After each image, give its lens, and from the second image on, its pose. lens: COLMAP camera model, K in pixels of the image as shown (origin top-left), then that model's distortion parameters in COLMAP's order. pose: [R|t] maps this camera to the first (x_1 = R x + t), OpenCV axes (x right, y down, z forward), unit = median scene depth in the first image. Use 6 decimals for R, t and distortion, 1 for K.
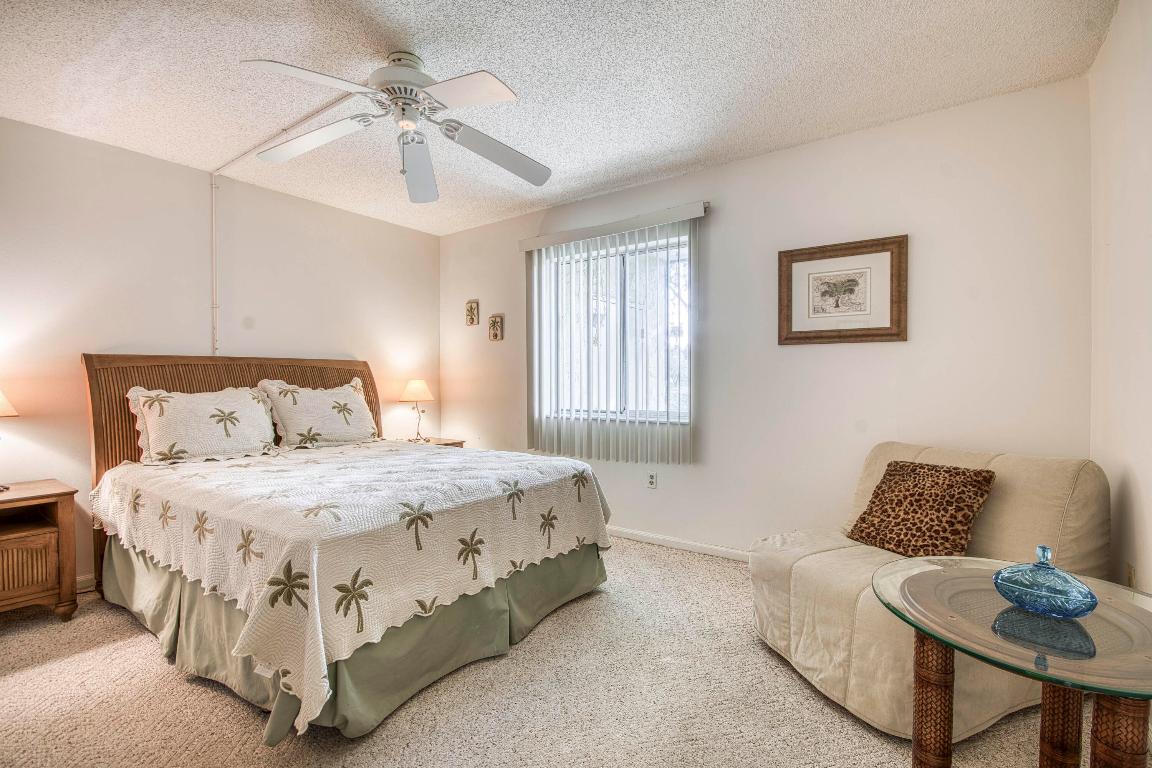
lens RADIAL K [[492.7, 0, 591.1], [0, 492.7, 384.0], [0, 0, 1]] dist [-0.023032, 0.000082]
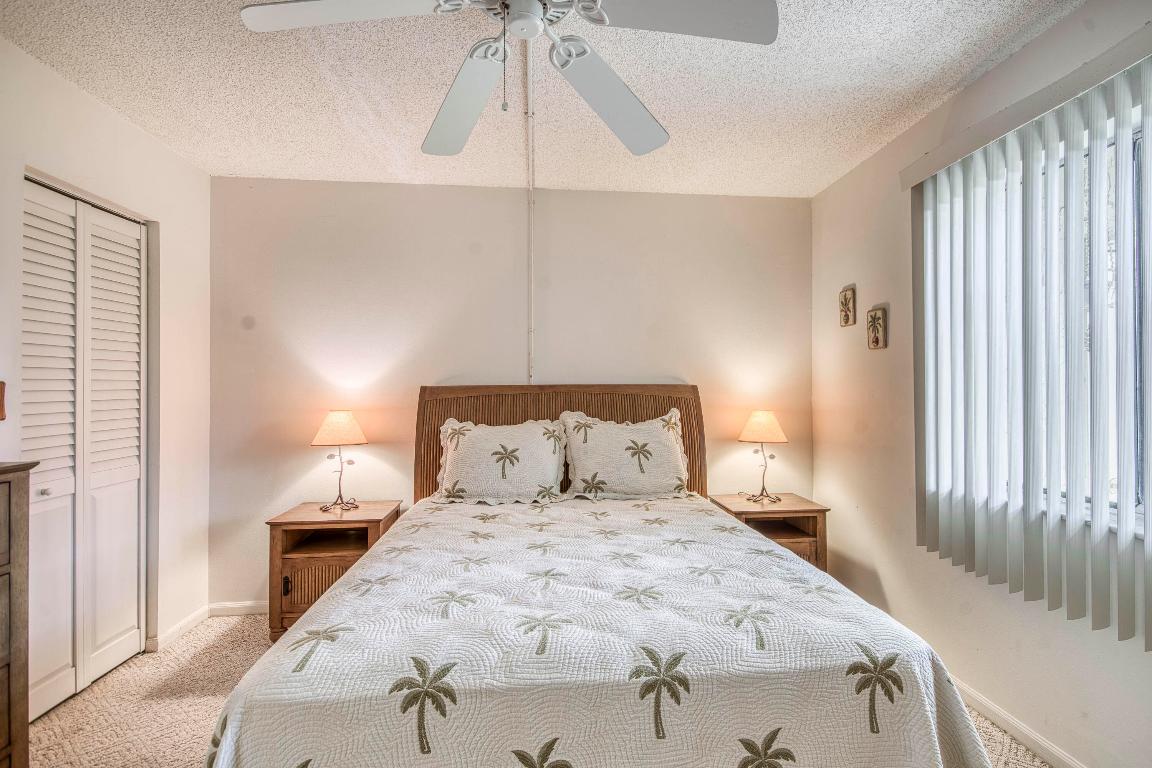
lens RADIAL K [[595.2, 0, 576.3], [0, 595.2, 389.3], [0, 0, 1]] dist [0.001846, 0.000419]
pose [[0.664569, -0.003314, -0.747220, 0.134023], [-0.007742, 0.999906, -0.011320, -0.036170], [0.747187, 0.013308, 0.664481, 0.312706]]
